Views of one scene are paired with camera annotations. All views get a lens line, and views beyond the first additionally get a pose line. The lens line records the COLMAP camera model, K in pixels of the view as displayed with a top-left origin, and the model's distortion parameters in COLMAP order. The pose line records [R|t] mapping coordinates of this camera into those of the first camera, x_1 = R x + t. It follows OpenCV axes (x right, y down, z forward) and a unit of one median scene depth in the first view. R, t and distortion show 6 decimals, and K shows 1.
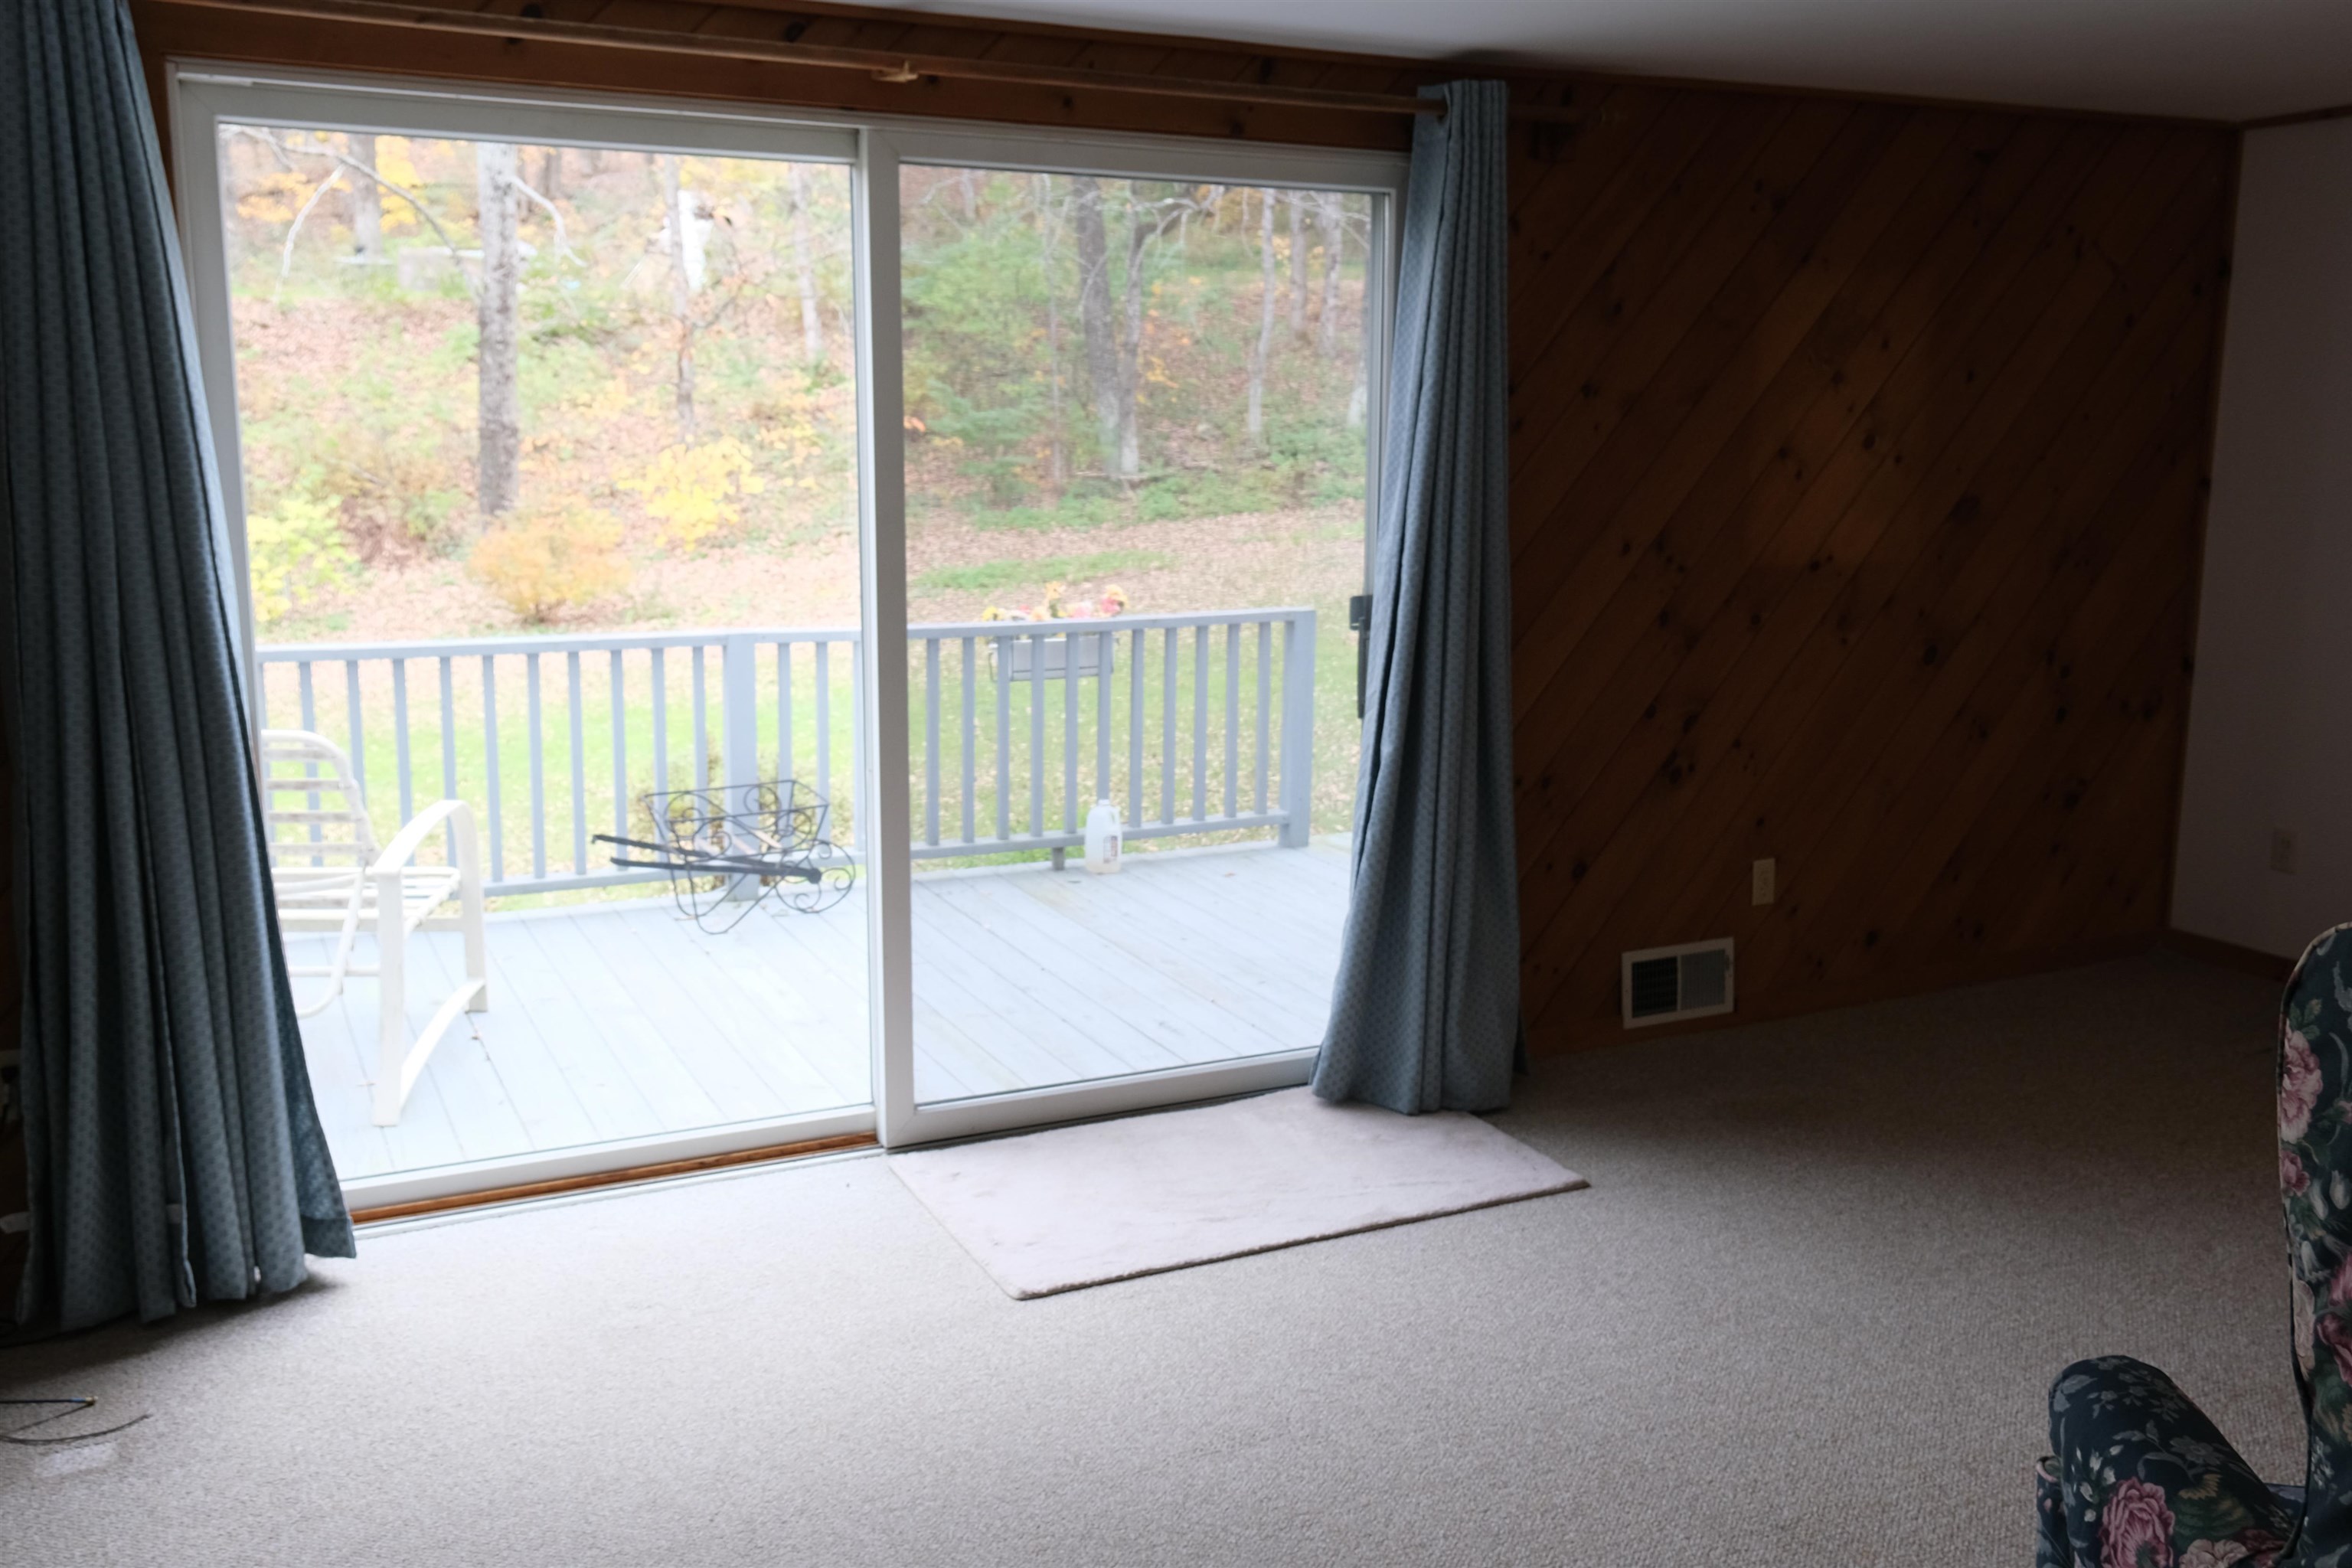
lens RADIAL K [[2016.2, 0, 1186.5], [0, 2016.2, 777.2], [0, 0, 1]] dist [0.001993, 0.015677]
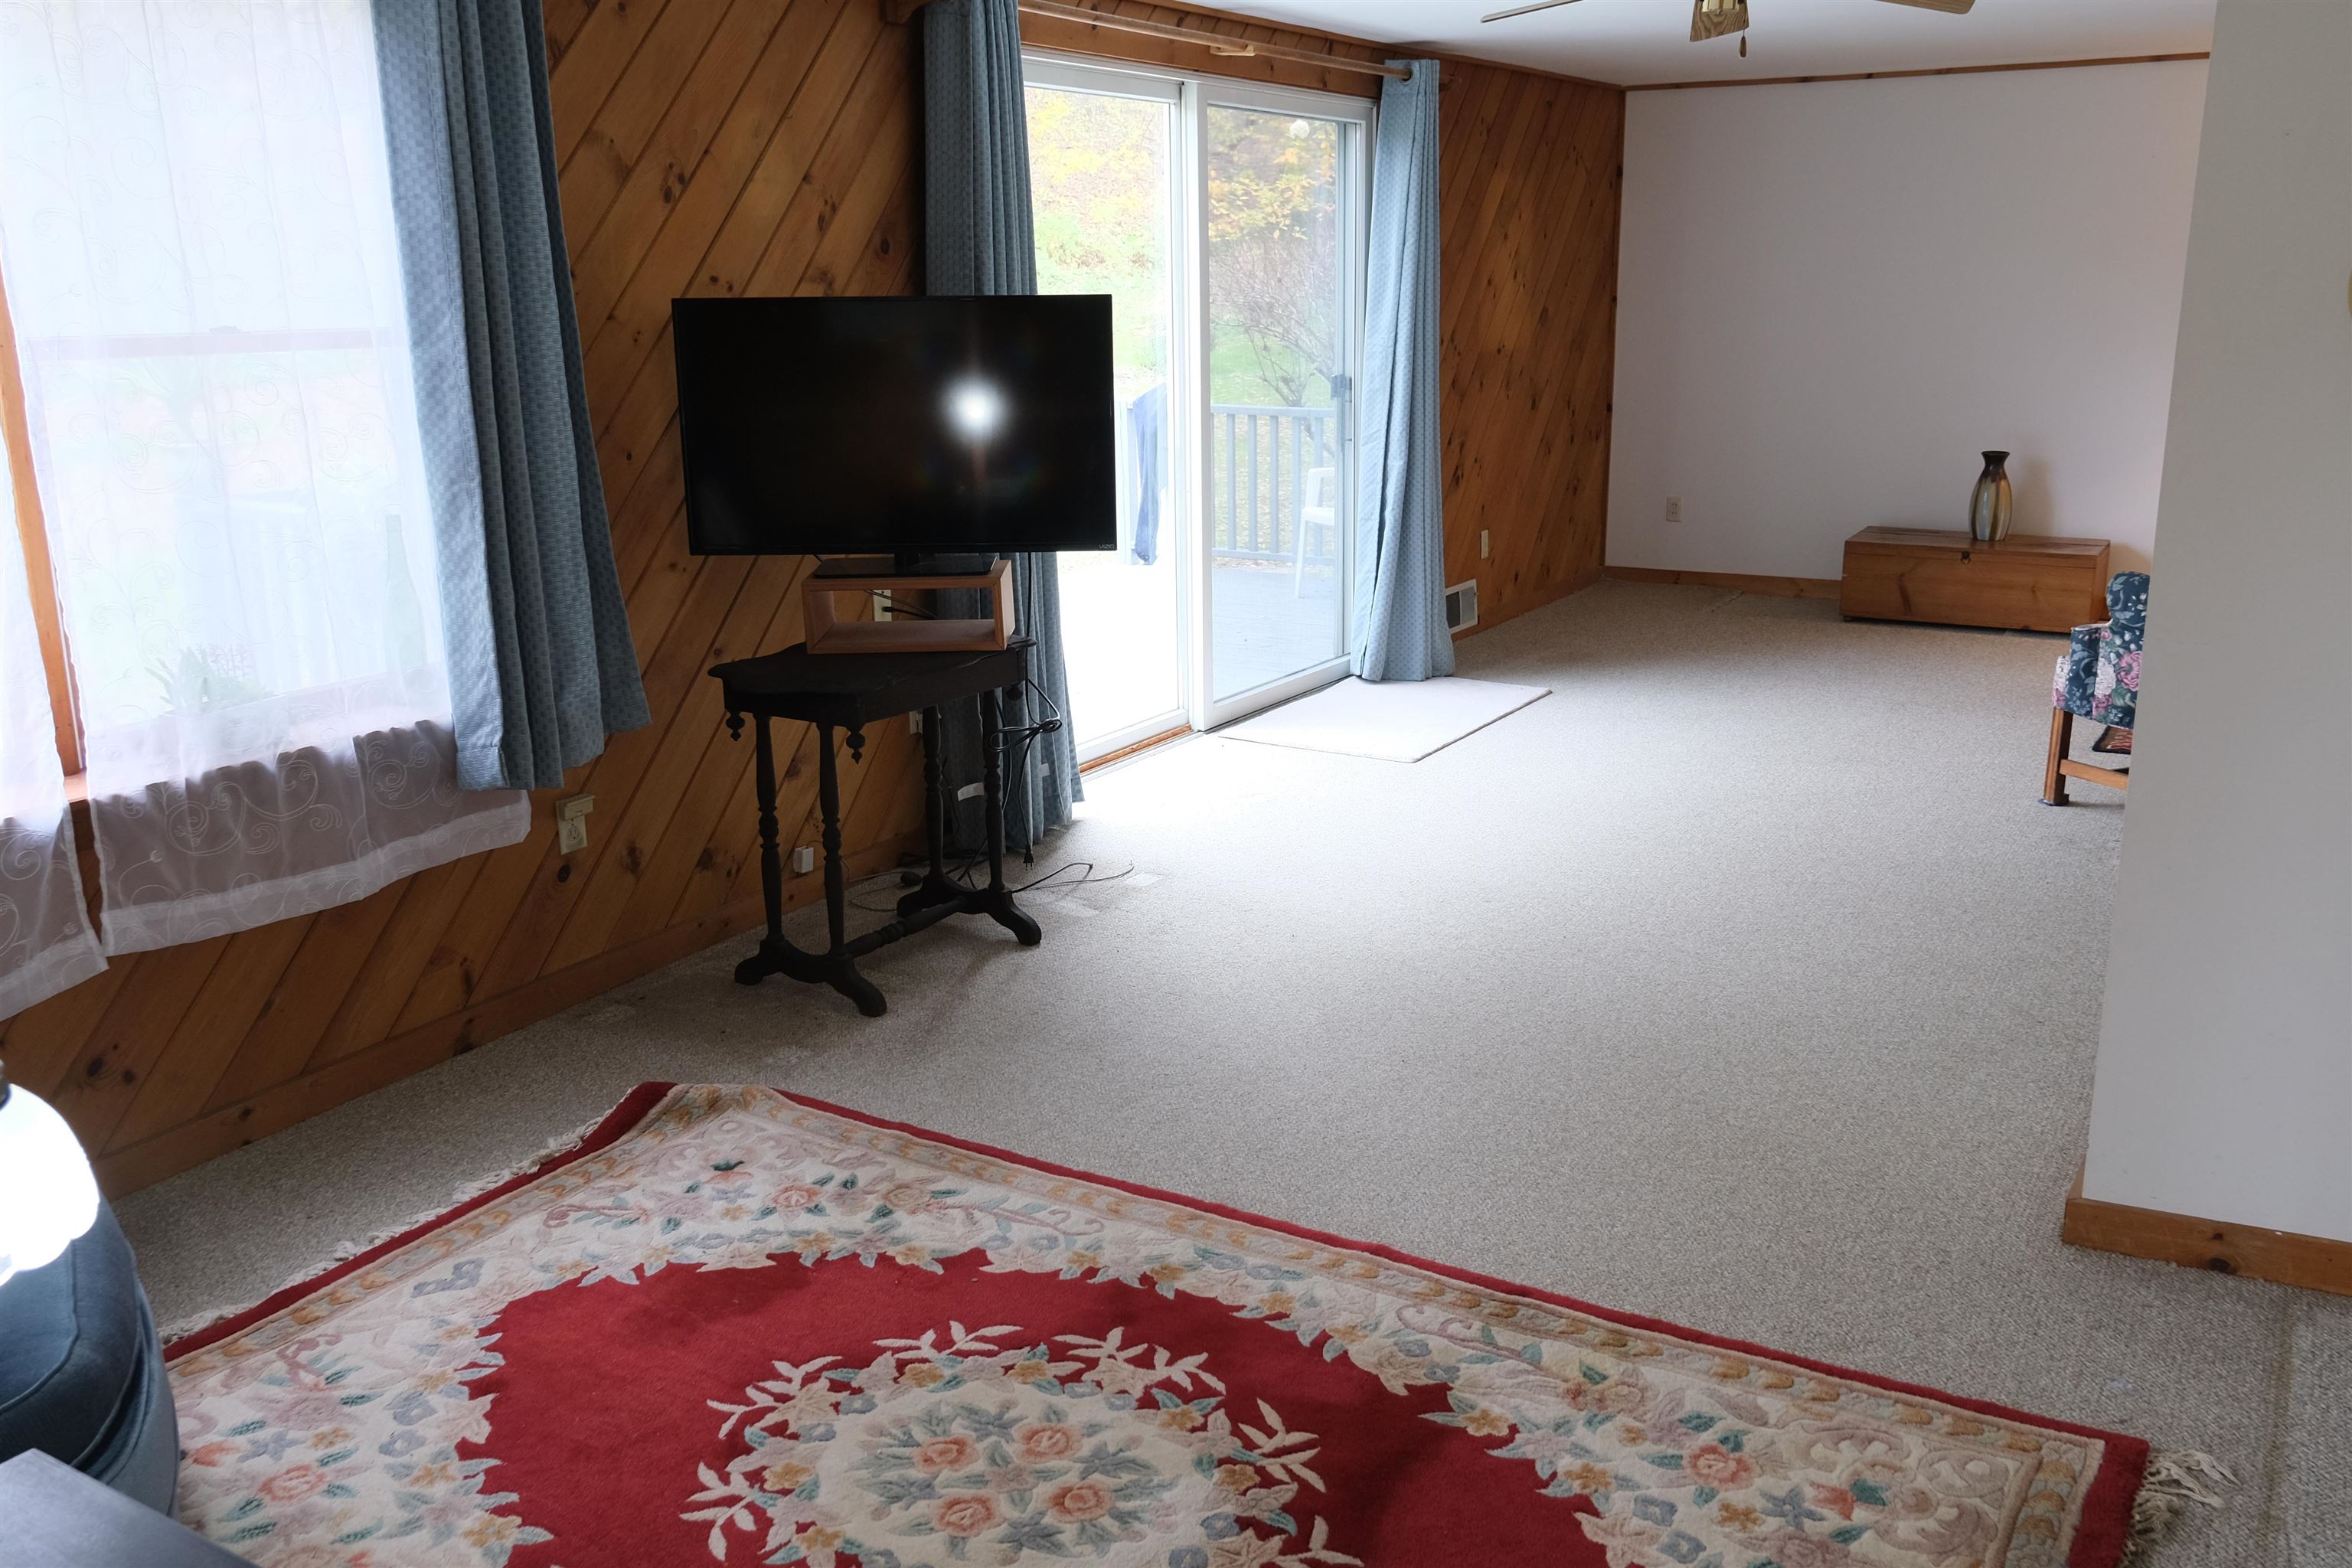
lens RADIAL K [[2016.2, 0, 1186.5], [0, 2016.2, 777.2], [0, 0, 1]] dist [0.001993, 0.015677]
pose [[0.832204, -0.143654, 0.535537, -0.993976], [0.104561, 0.989185, 0.102859, 0.053397], [-0.544521, -0.029604, 0.838224, -0.317769]]
